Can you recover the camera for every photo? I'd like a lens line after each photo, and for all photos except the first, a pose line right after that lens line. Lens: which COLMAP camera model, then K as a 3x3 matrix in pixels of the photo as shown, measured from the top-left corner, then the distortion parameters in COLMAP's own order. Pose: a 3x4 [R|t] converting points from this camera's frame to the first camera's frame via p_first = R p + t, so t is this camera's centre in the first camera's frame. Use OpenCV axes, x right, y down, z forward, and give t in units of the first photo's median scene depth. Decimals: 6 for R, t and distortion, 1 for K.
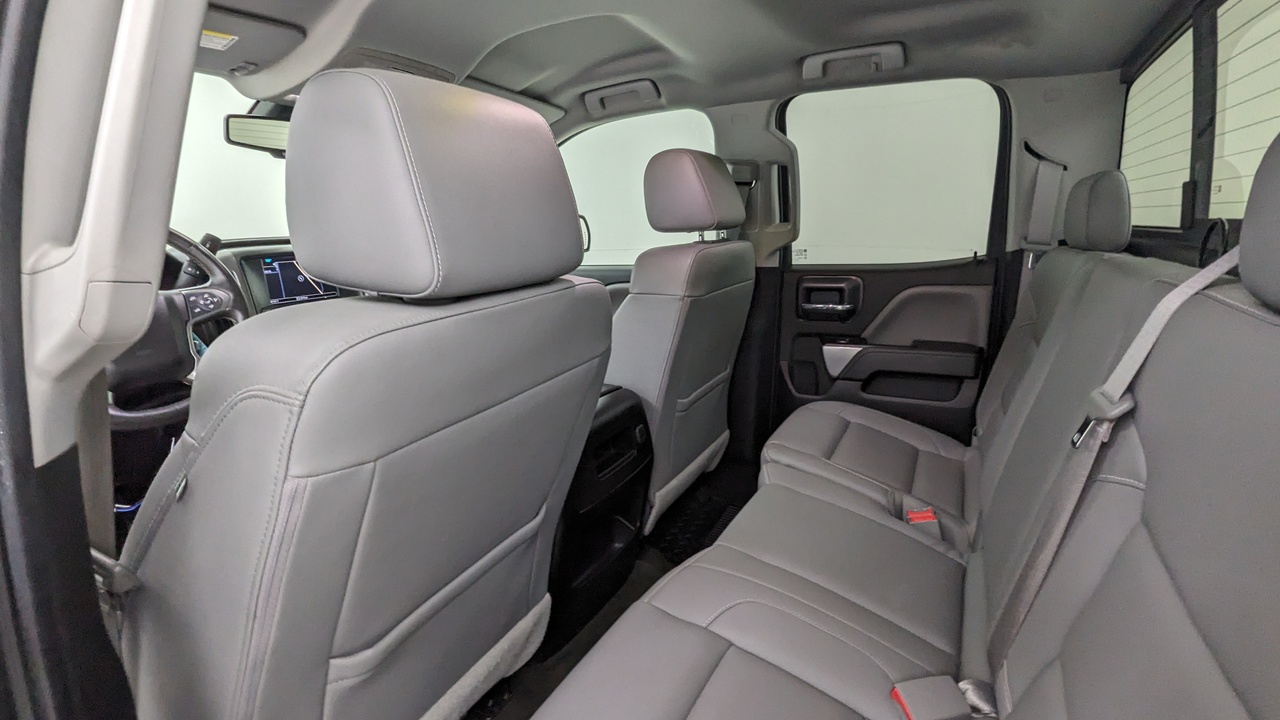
lens RADIAL K [[611.1, 0, 640.0], [0, 611.1, 360.0], [0, 0, 1]] dist [-0.002527, -0.001026]
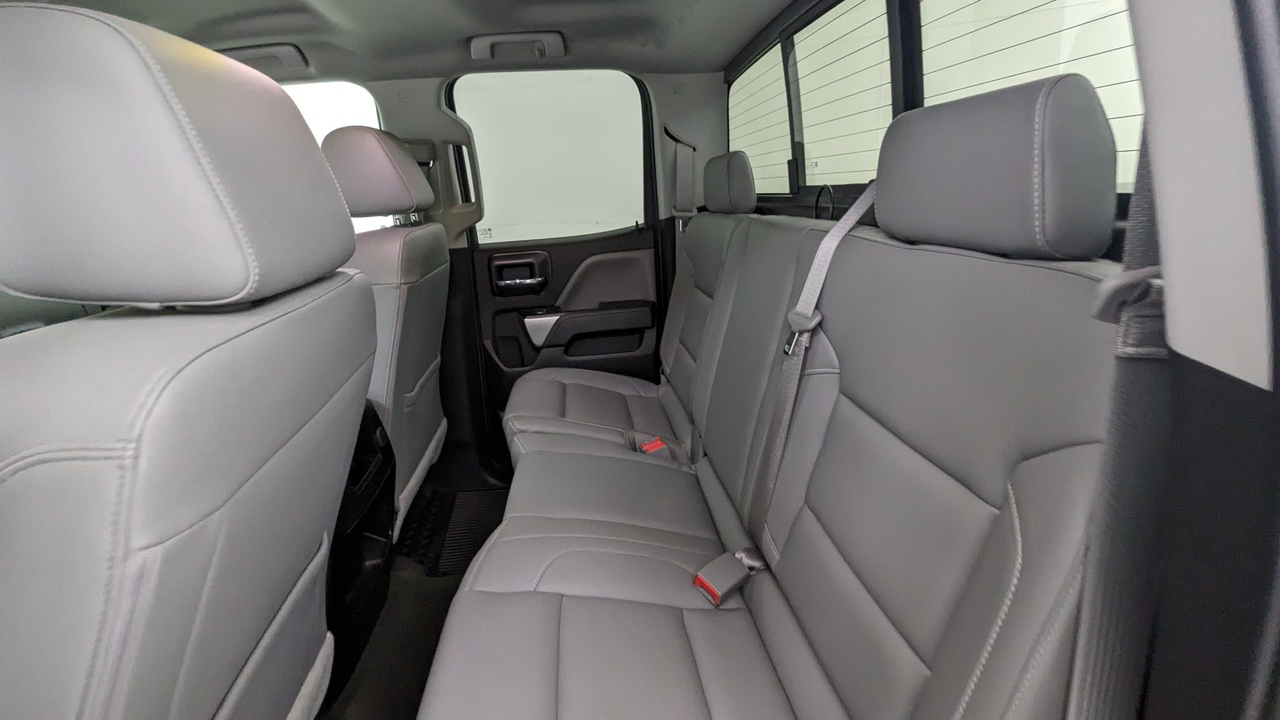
lens RADIAL K [[611.1, 0, 640.0], [0, 611.1, 360.0], [0, 0, 1]] dist [-0.002527, -0.001026]
pose [[0.834963, -0.173090, 0.522376, -0.115953], [0.157680, 0.984695, 0.074244, -0.000194], [-0.527232, 0.020377, 0.849477, 0.003698]]
